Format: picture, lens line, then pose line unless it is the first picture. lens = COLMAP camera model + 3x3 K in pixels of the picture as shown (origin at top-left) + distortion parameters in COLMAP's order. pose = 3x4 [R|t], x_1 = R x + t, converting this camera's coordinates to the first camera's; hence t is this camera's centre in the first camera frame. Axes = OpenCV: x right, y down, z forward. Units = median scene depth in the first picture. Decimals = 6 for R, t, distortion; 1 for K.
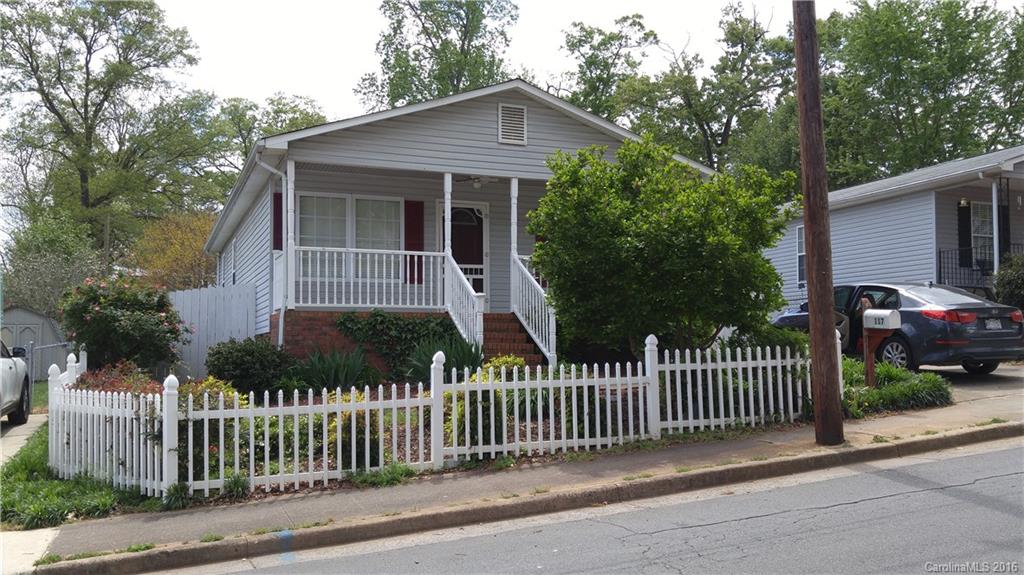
lens RADIAL K [[864.0, 0, 512.9], [0, 864.0, 294.1], [0, 0, 1]] dist [0.059772, -0.001116]
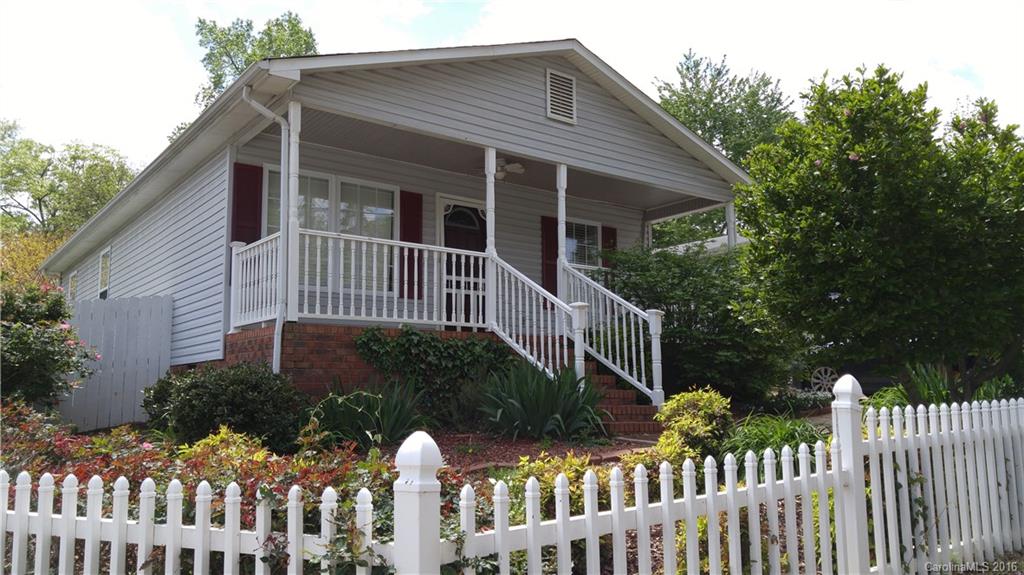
lens RADIAL K [[768.0, 0, 512.3], [0, 768.0, 287.4], [0, 0, 1]] dist [0.038291, 0.009405]
pose [[0.966503, 0.032123, 0.254637, -0.235795], [-0.013643, 0.997164, -0.074011, 0.031968], [-0.256293, 0.068057, 0.964200, 0.376871]]
